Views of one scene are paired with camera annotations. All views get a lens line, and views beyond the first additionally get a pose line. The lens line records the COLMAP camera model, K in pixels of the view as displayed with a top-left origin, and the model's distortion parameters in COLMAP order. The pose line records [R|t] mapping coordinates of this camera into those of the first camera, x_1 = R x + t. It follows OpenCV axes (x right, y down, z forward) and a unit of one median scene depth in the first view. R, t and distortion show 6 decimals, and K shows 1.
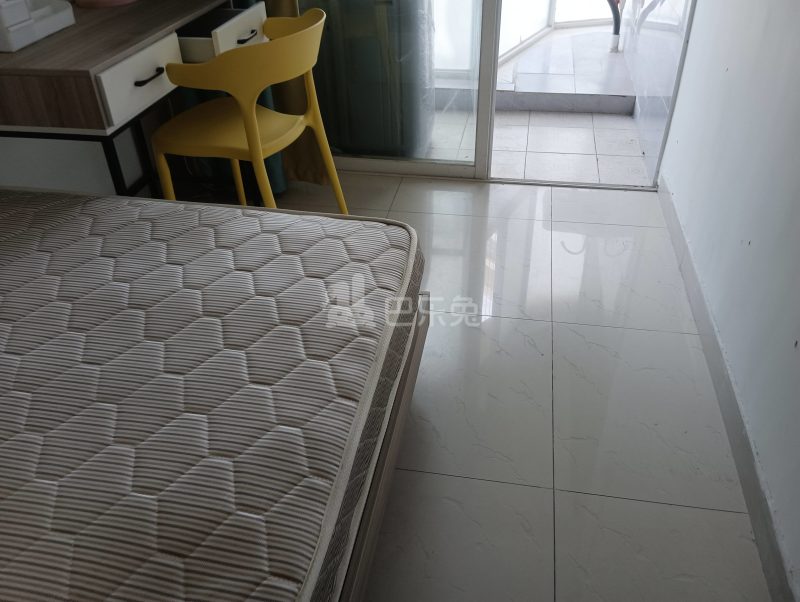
lens RADIAL K [[667.9, 0, 391.9], [0, 667.9, 325.1], [0, 0, 1]] dist [-0.002703, -0.050547]
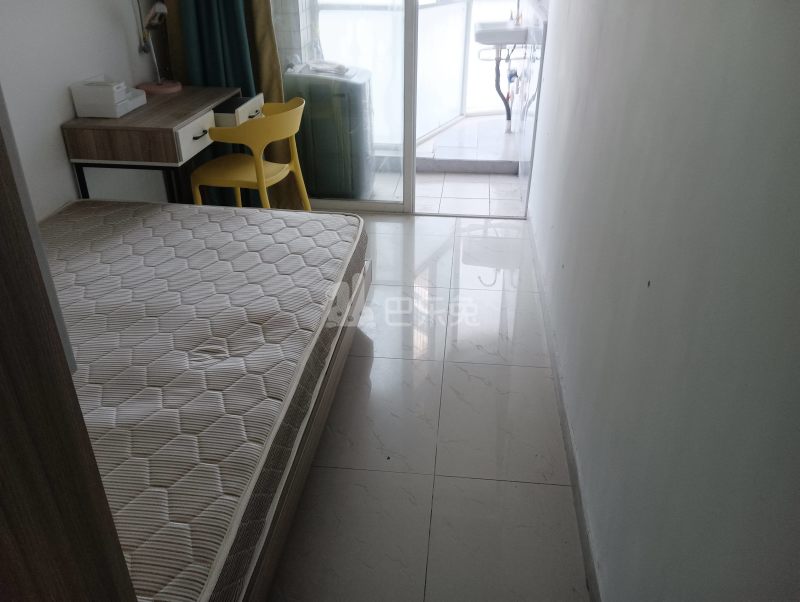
lens RADIAL K [[667.9, 0, 401.8], [0, 667.9, 304.6], [0, 0, 1]] dist [-0.002703, -0.050547]
pose [[0.995743, -0.012323, 0.091342, -0.013571], [0.025942, 0.988429, -0.149449, 0.194187], [-0.088443, 0.151183, 0.984541, -0.390913]]
